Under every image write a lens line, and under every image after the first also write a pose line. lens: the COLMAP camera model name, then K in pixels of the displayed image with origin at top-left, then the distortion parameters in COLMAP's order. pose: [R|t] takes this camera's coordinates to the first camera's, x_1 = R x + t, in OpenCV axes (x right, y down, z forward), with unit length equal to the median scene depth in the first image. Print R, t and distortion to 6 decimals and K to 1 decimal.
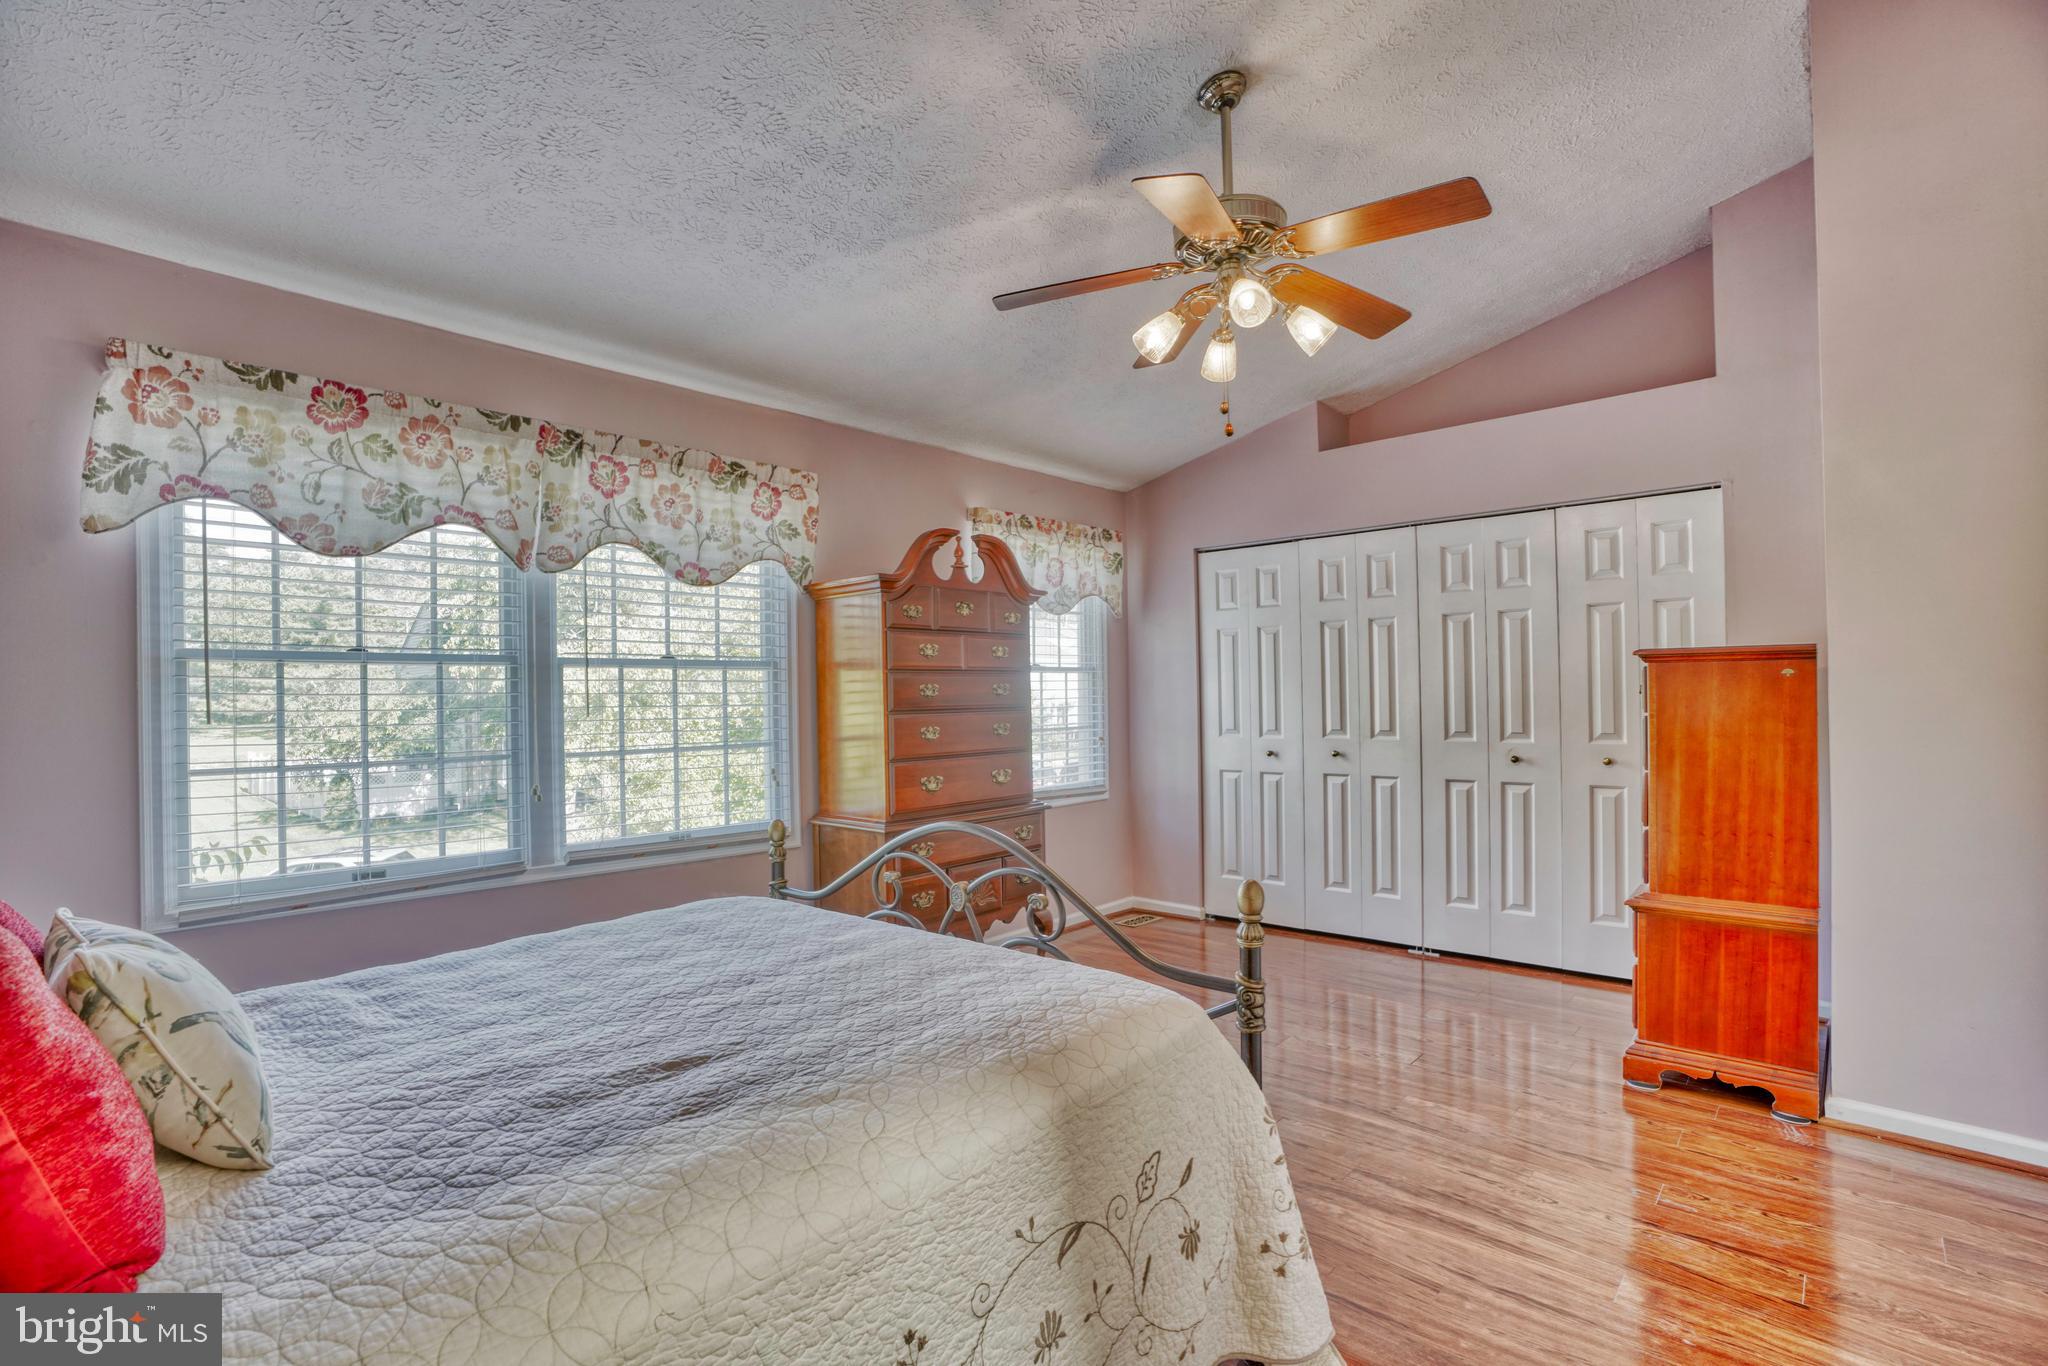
lens RADIAL K [[943.6, 0, 1003.7], [0, 943.6, 691.1], [0, 0, 1]] dist [-0.070098, 0.028819]
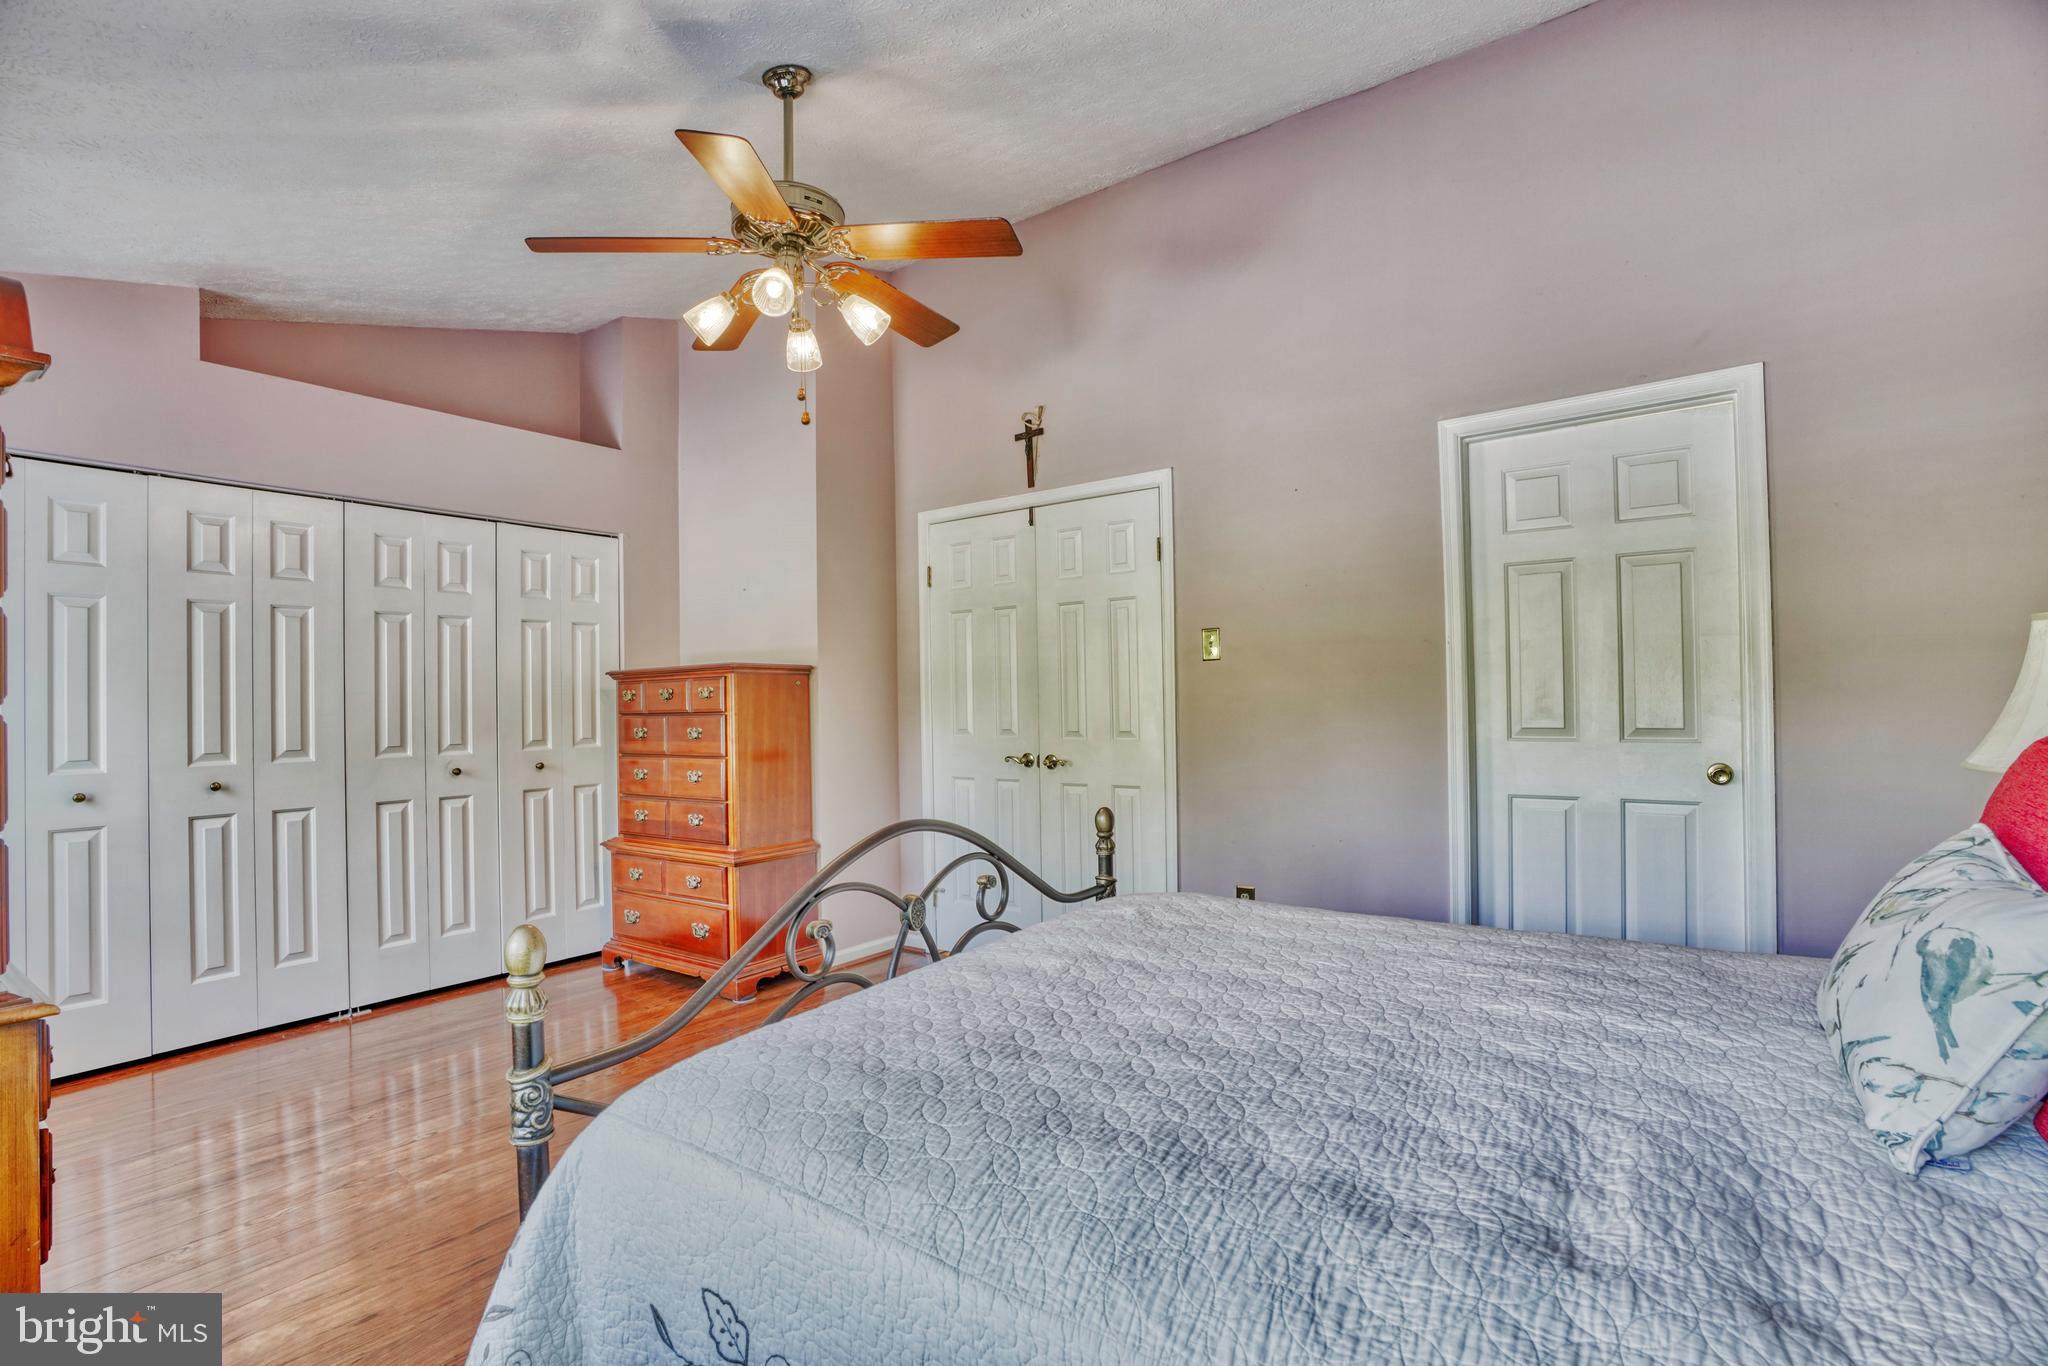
lens RADIAL K [[943.6, 0, 1003.7], [0, 943.6, 691.1], [0, 0, 1]] dist [-0.070098, 0.028819]
pose [[-0.099605, 0.029674, 0.994584, -0.908751], [0.016968, 0.999461, -0.028121, 0.053250], [-0.994882, 0.014076, -0.100055, 1.055195]]
